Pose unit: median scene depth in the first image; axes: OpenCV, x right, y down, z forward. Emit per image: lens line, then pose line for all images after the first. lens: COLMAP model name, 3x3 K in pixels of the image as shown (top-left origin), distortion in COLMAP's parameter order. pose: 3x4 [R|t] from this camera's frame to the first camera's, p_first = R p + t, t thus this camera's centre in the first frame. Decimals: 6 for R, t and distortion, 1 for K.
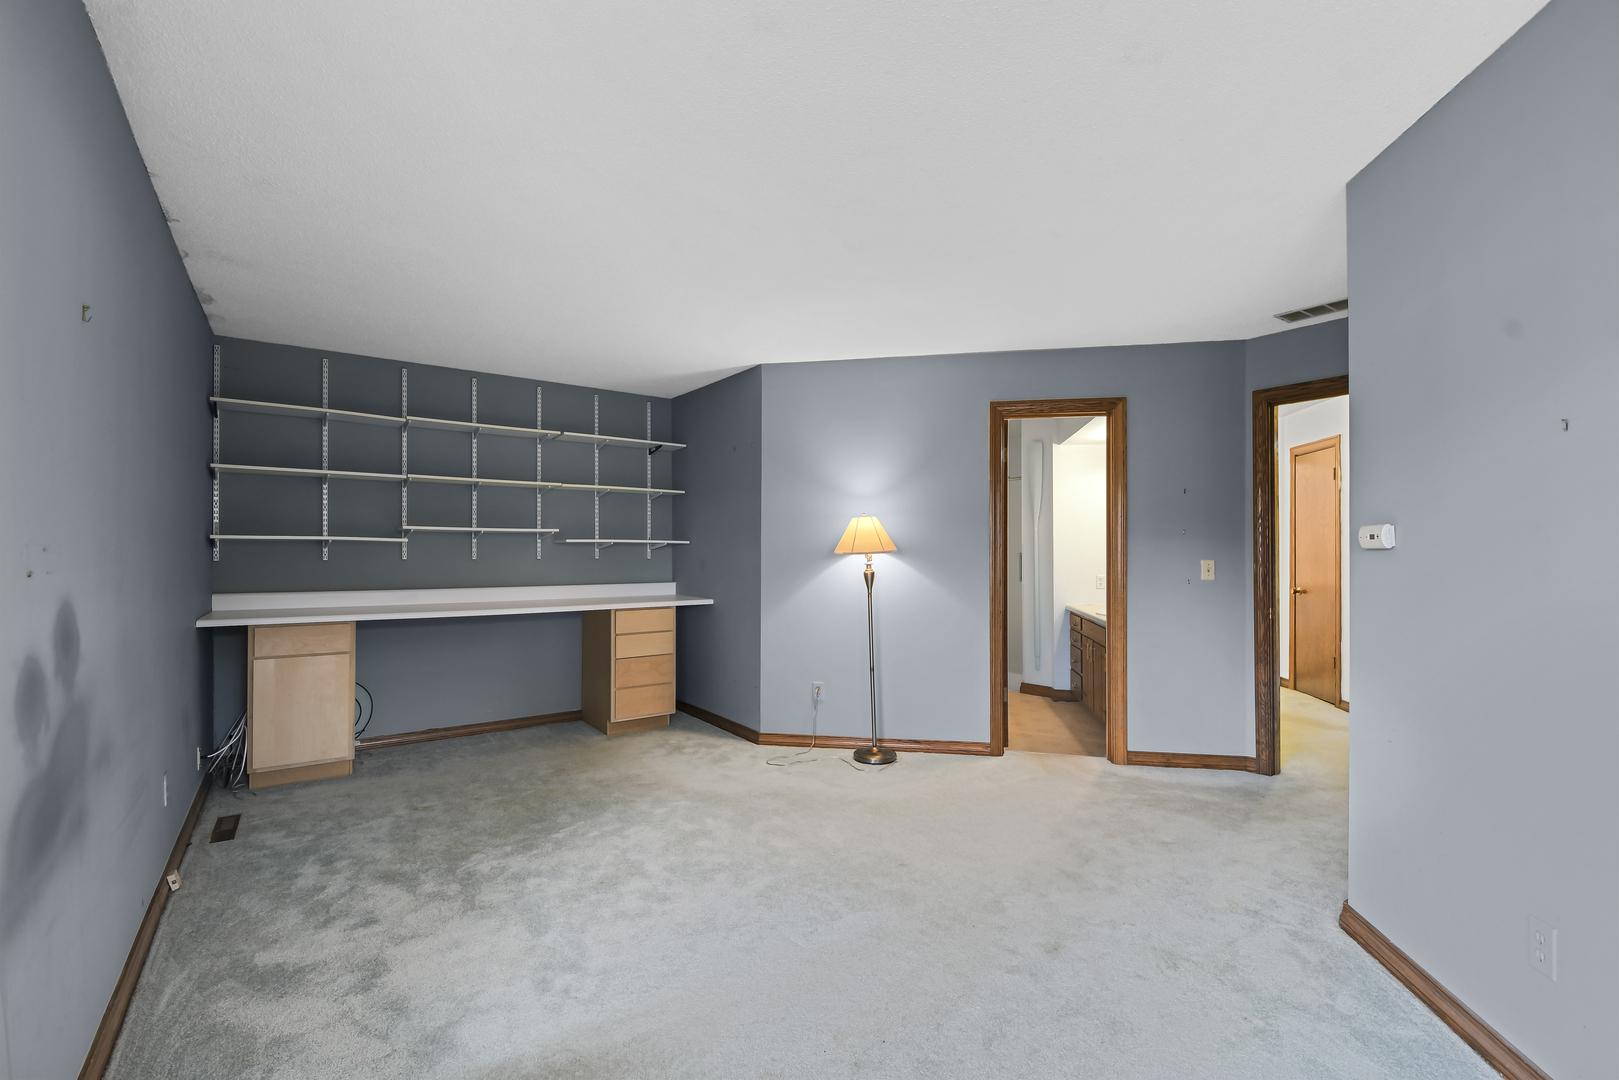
lens RADIAL K [[713.6, 0, 810.5], [0, 713.6, 547.1], [0, 0, 1]] dist [0.003509, -0.001826]
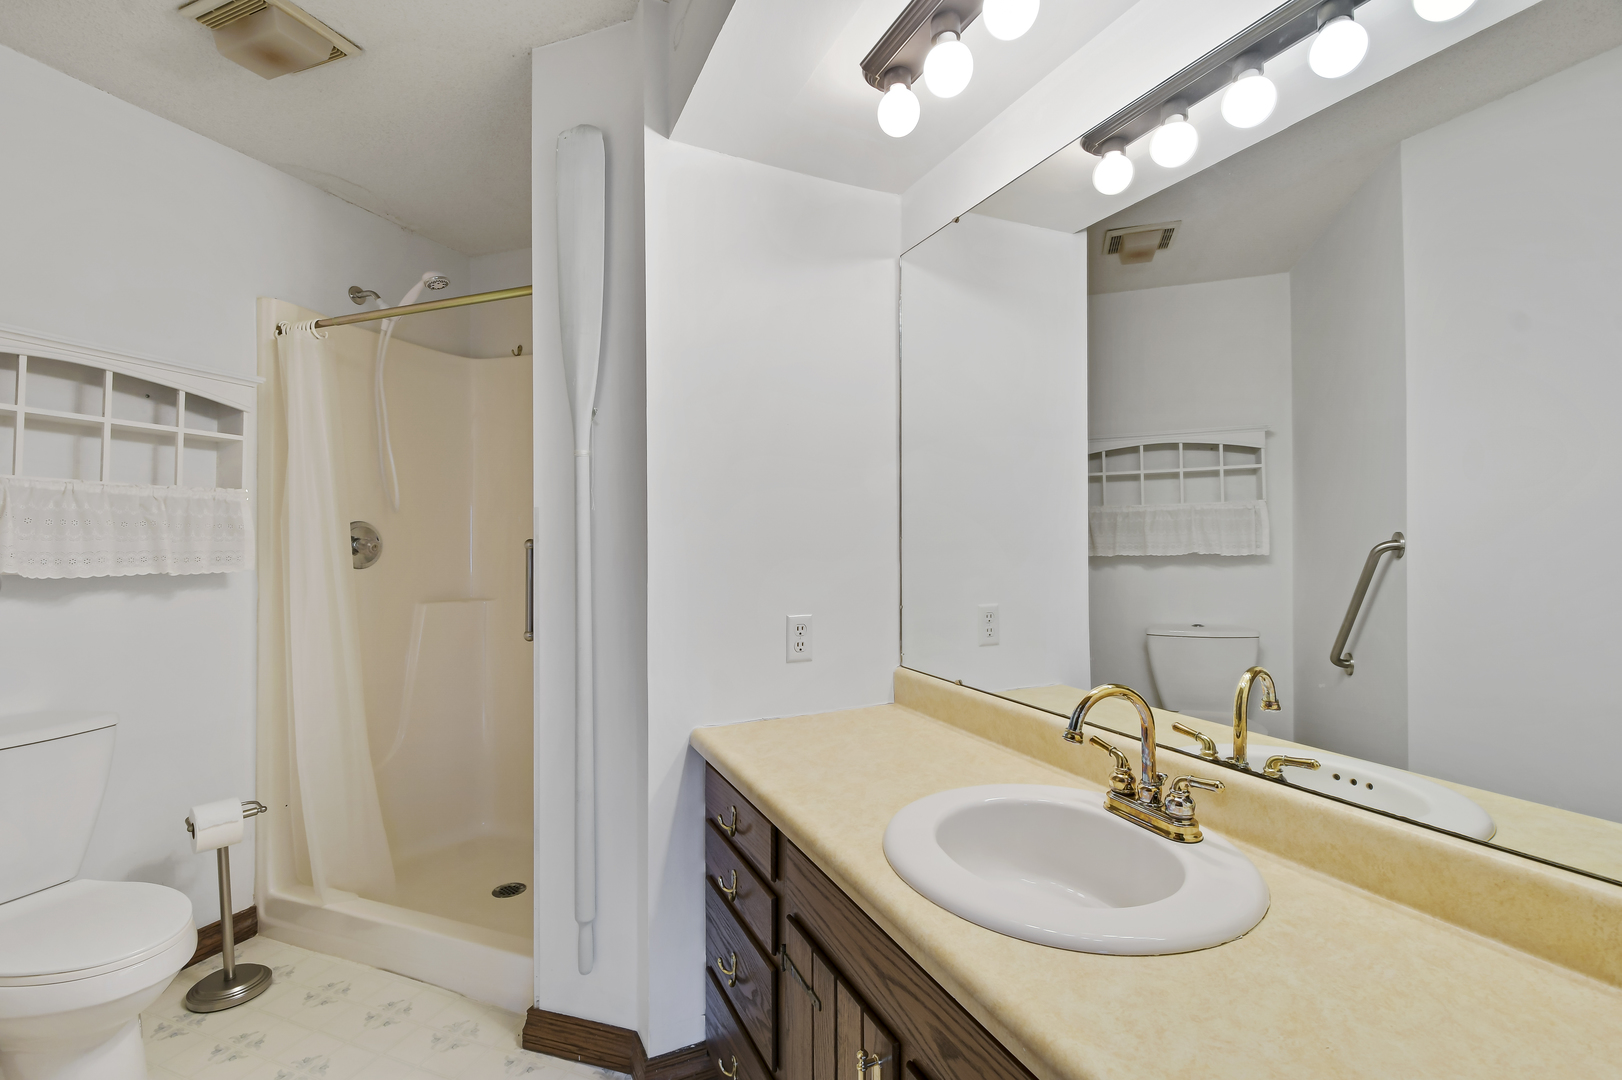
lens RADIAL K [[714.9, 0, 809.2], [0, 714.9, 540.1], [0, 0, 1]] dist [0.003509, -0.001826]
pose [[0.843562, 0.001599, 0.537029, 0.243610], [-0.000186, 0.999996, -0.002686, 0.009558], [-0.537032, 0.002166, 0.843559, 0.726572]]
